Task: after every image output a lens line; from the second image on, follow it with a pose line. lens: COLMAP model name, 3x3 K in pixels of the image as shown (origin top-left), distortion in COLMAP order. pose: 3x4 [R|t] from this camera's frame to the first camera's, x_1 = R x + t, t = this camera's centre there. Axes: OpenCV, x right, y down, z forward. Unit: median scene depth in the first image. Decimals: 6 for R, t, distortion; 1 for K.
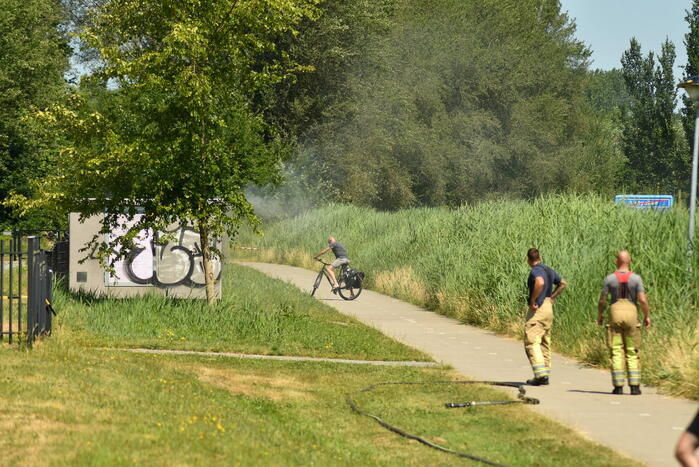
lens RADIAL K [[2815.7, 0, 352.4], [0, 2815.7, 237.2], [0, 0, 1]] dist [2.201504, 0.000000]
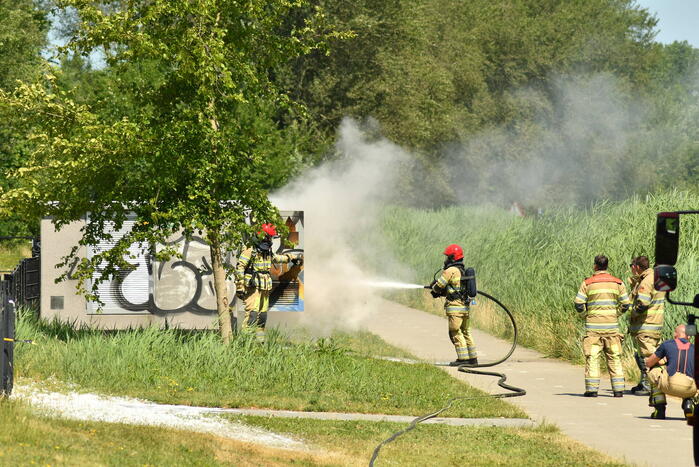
lens RADIAL K [[2457.2, 0, 357.1], [0, 2457.2, 238.6], [0, 0, 1]] dist [1.412109, 0.000000]
pose [[0.999841, -0.008681, 0.015602, -0.023891], [0.008563, 0.999935, 0.007570, -0.007825], [-0.015667, -0.007435, 0.999850, 0.323943]]
